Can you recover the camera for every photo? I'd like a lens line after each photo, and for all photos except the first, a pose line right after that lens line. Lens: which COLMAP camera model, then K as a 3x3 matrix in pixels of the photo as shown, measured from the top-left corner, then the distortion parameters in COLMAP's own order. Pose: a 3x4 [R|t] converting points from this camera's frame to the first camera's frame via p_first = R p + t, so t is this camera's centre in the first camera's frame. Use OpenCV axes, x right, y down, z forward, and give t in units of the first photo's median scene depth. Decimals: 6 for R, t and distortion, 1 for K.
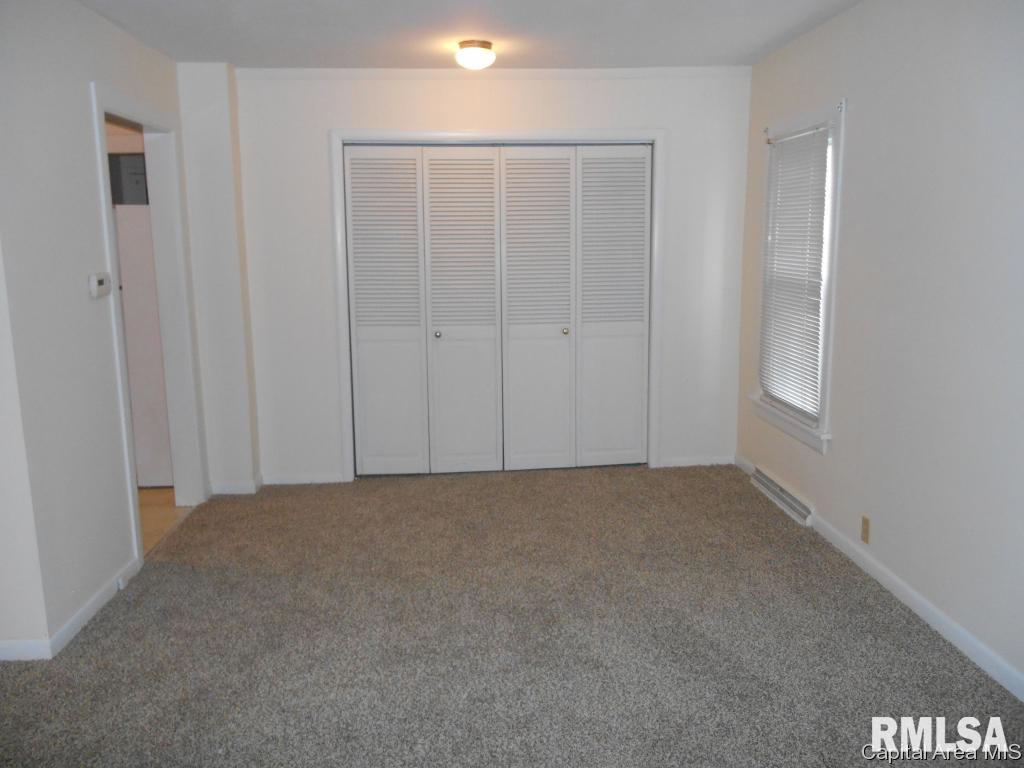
lens RADIAL K [[801.8, 0, 506.7], [0, 801.8, 380.8], [0, 0, 1]] dist [-0.024395, 0.012154]
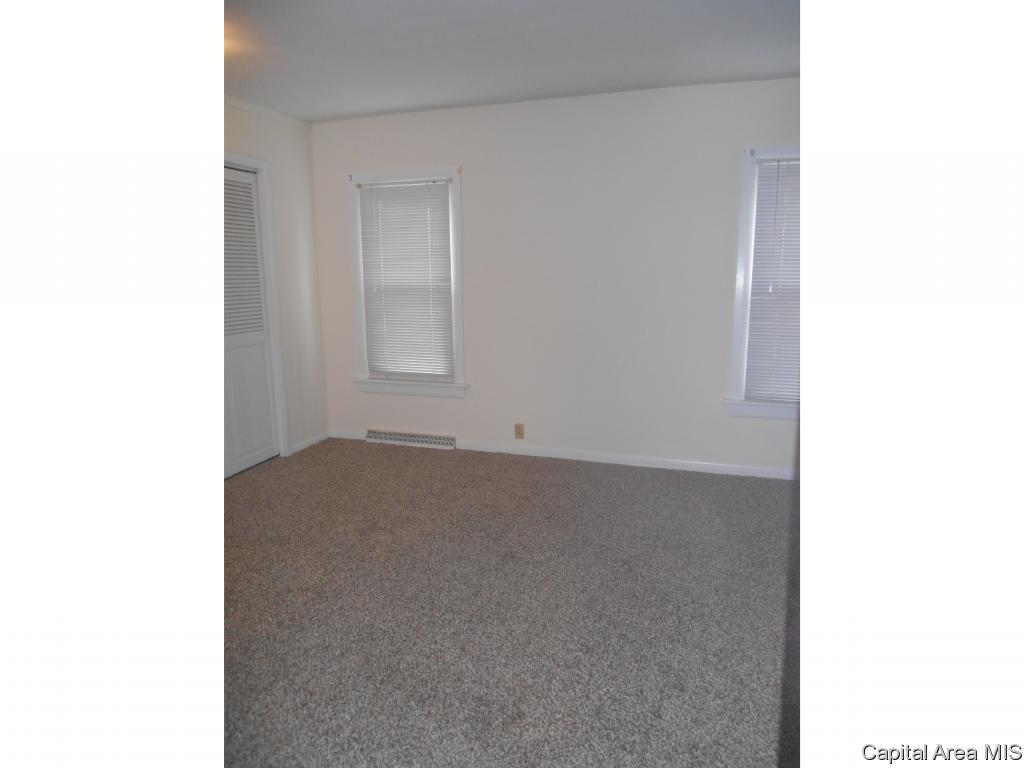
lens RADIAL K [[597.8, 0, 521.1], [0, 597.8, 385.3], [0, 0, 1]] dist [-0.032708, 0.009495]
pose [[0.372708, -0.156751, 0.914614, -0.502402], [0.168038, 0.980735, 0.099608, -0.022179], [-0.912607, 0.116565, 0.391868, 0.372724]]
